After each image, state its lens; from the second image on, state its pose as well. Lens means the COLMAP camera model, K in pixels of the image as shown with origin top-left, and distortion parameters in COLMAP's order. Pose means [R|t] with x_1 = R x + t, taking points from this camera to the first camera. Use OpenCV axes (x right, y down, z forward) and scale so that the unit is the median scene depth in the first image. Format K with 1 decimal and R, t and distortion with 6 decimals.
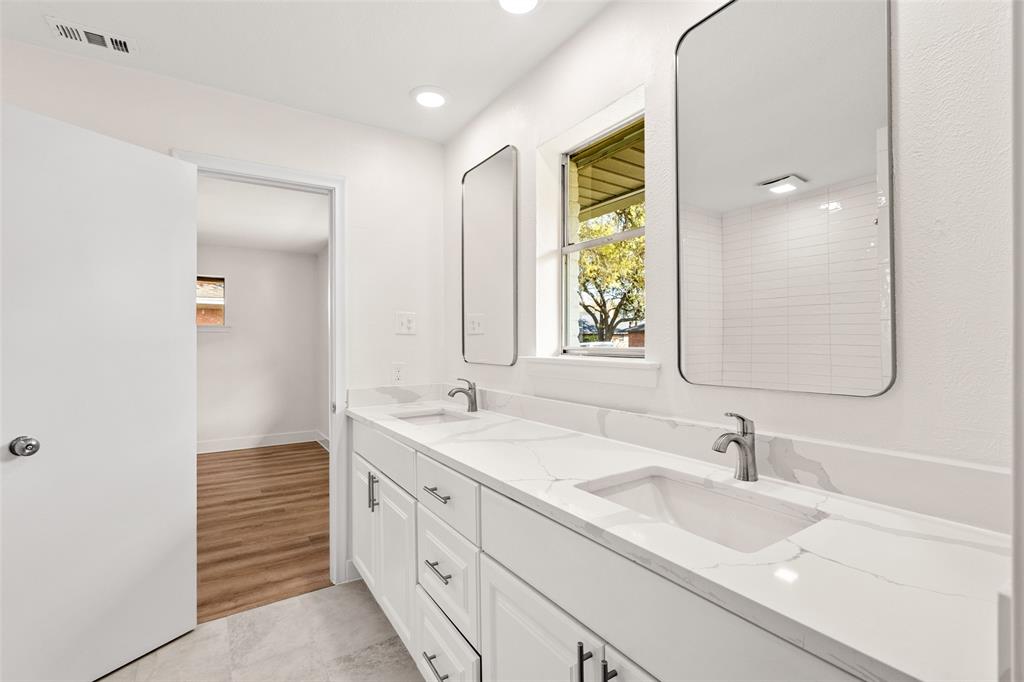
lens RADIAL K [[460.9, 0, 511.5], [0, 460.9, 339.2], [0, 0, 1]] dist [-0.002154, -0.000118]
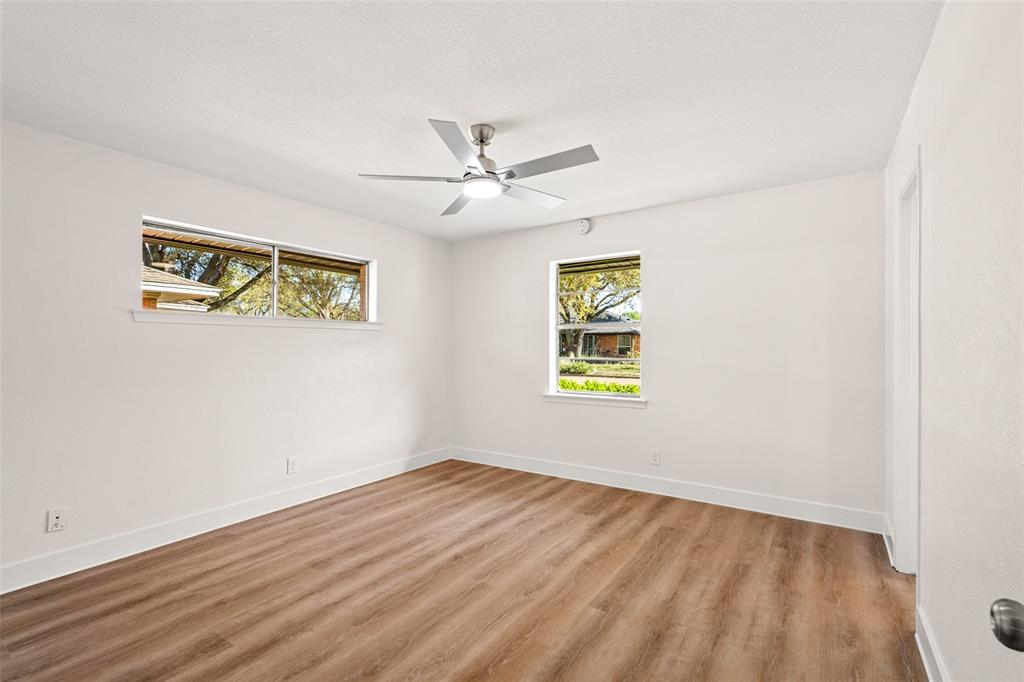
lens RADIAL K [[460.9, 0, 510.8], [0, 460.9, 342.5], [0, 0, 1]] dist [-0.002154, -0.000118]
pose [[0.923146, 0.005721, 0.384408, -1.082259], [-0.005197, 0.999984, -0.002404, 0.006348], [-0.384416, 0.000221, 0.923160, 0.263041]]
